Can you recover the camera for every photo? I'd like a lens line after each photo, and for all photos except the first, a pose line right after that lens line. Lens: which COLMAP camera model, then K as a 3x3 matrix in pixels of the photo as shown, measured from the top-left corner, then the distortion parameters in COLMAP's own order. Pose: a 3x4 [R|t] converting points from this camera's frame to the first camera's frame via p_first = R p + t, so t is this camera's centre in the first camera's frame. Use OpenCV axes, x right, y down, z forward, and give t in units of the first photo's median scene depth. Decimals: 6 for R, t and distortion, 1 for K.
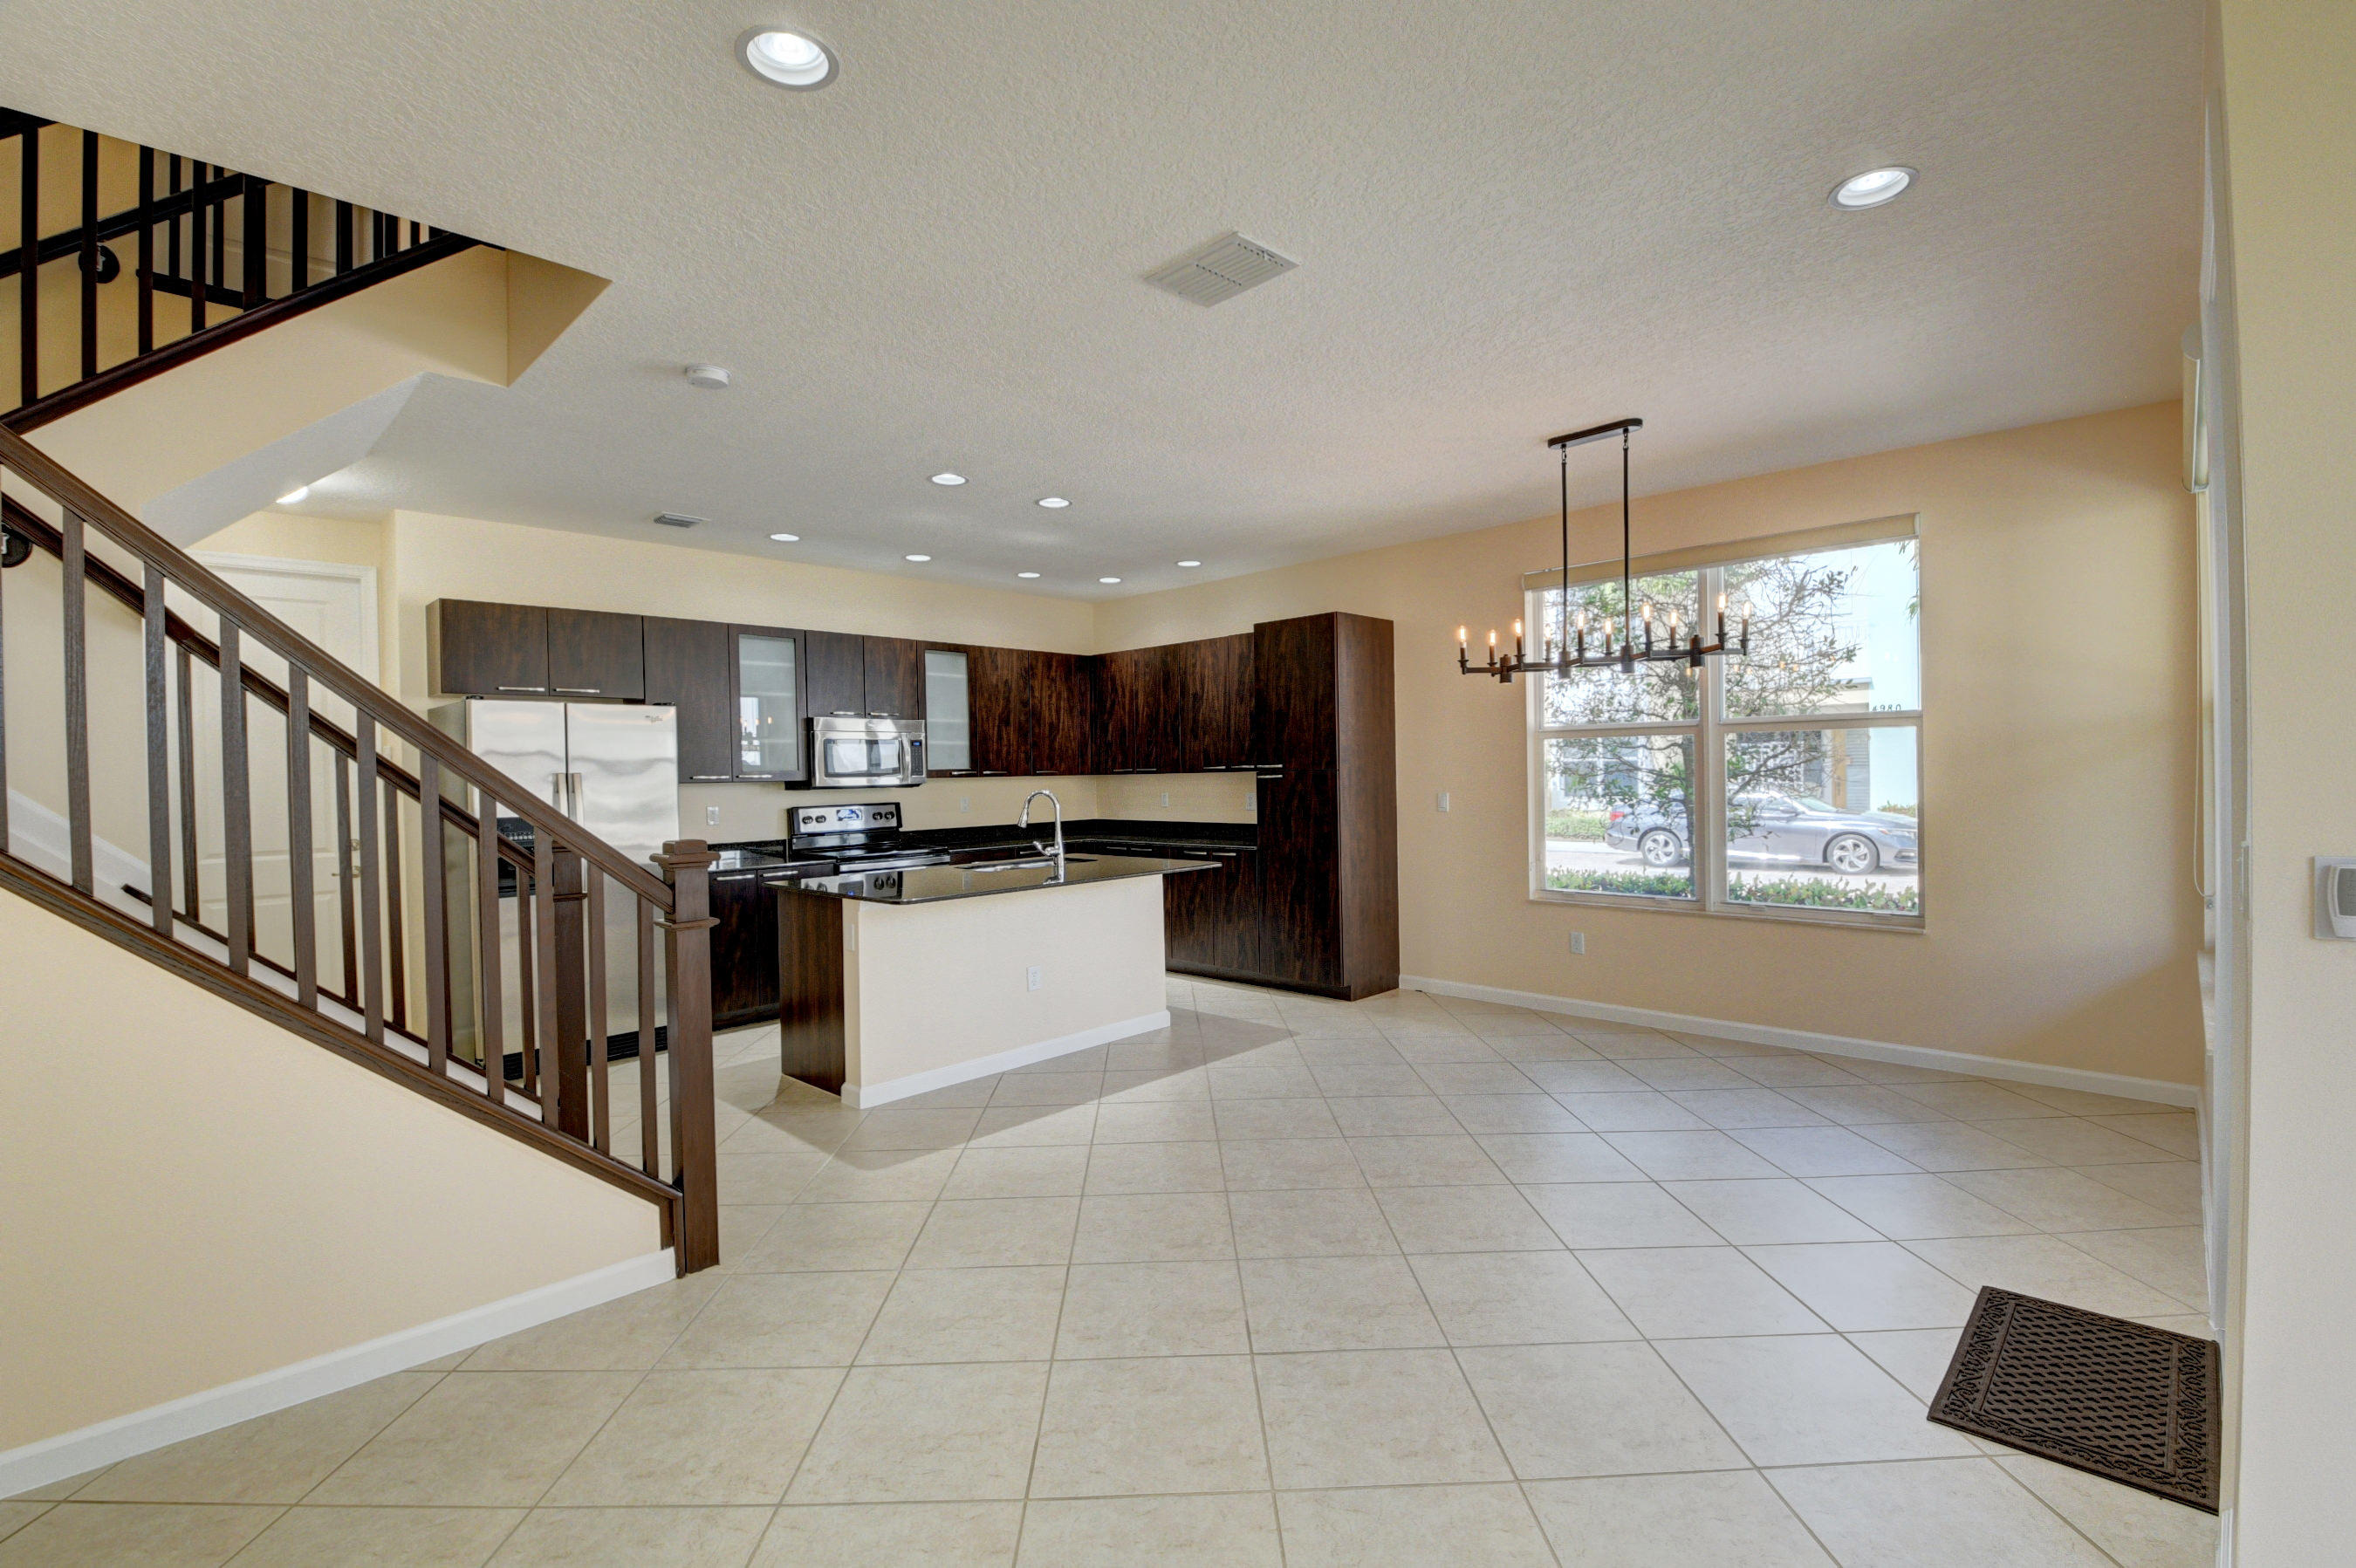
lens RADIAL K [[1029.2, 0, 1182.9], [0, 1029.2, 783.2], [0, 0, 1]] dist [-0.014233, -0.001279]
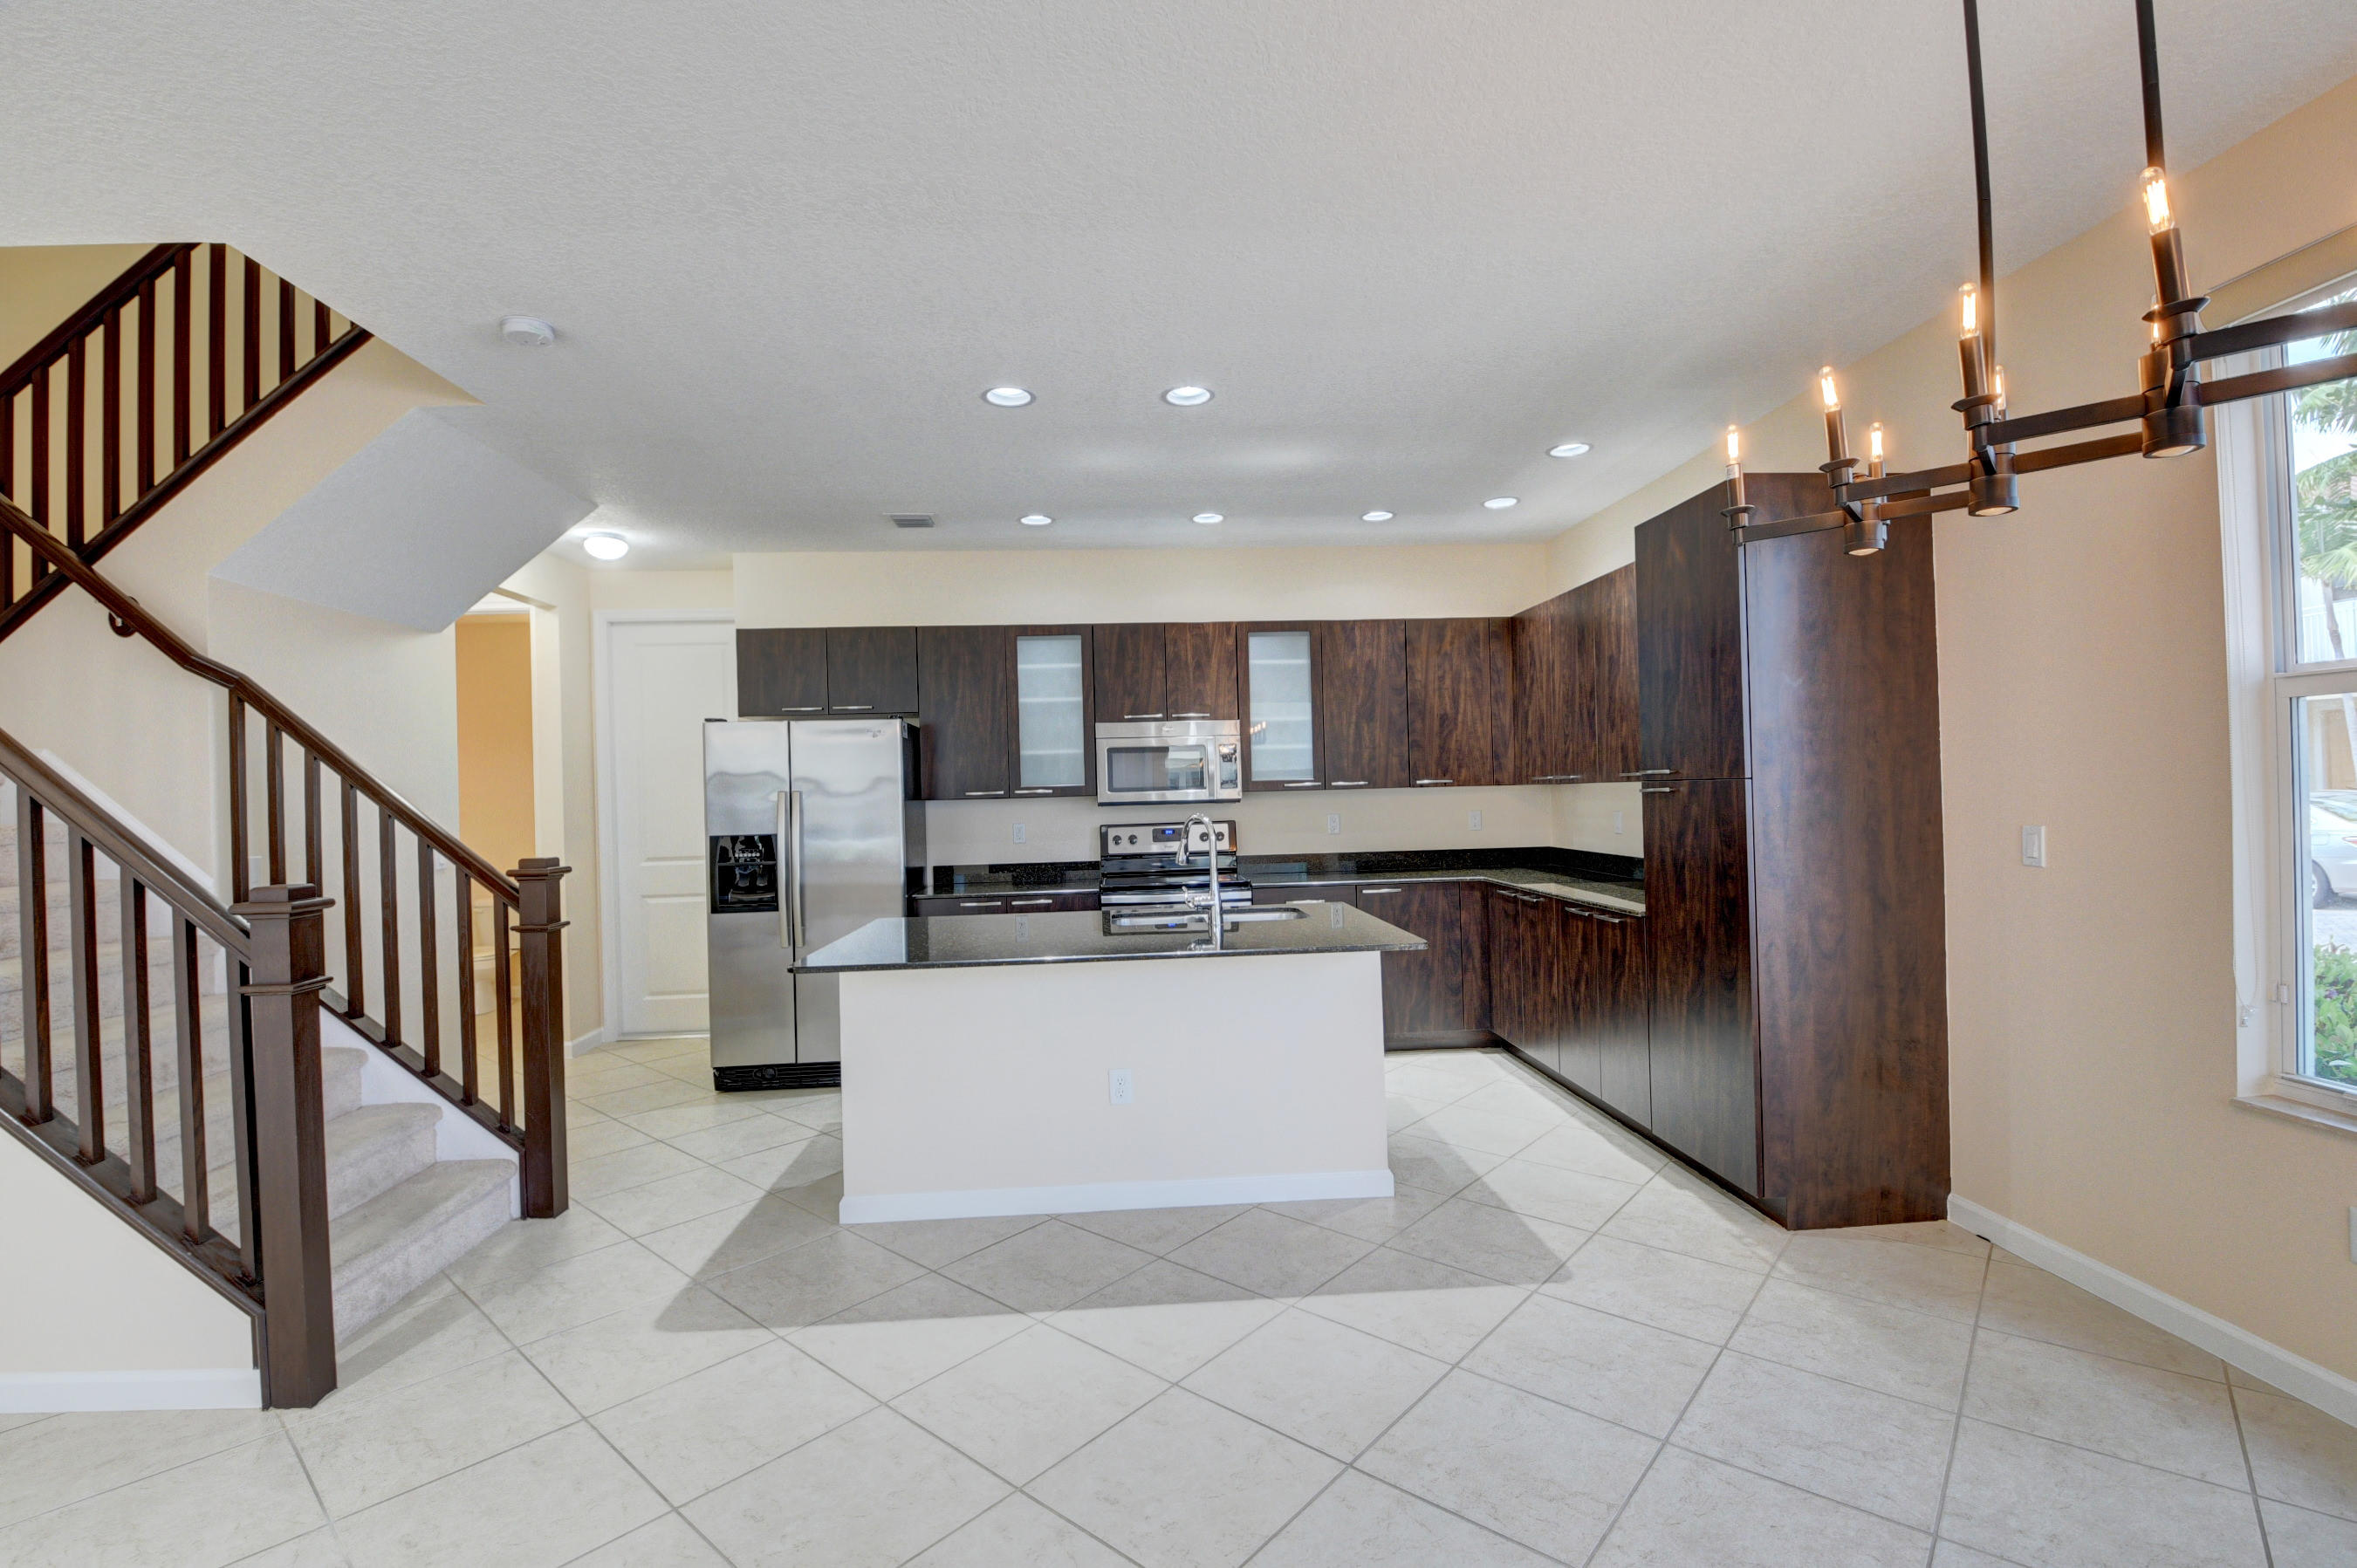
lens RADIAL K [[1029.6, 0, 1173.5], [0, 1029.6, 782.0], [0, 0, 1]] dist [-0.014233, -0.001279]
pose [[0.737426, -0.007885, -0.675381, 0.262300], [0.005197, 0.999968, -0.006000, -0.008407], [0.675407, 0.000915, 0.737444, 0.386990]]
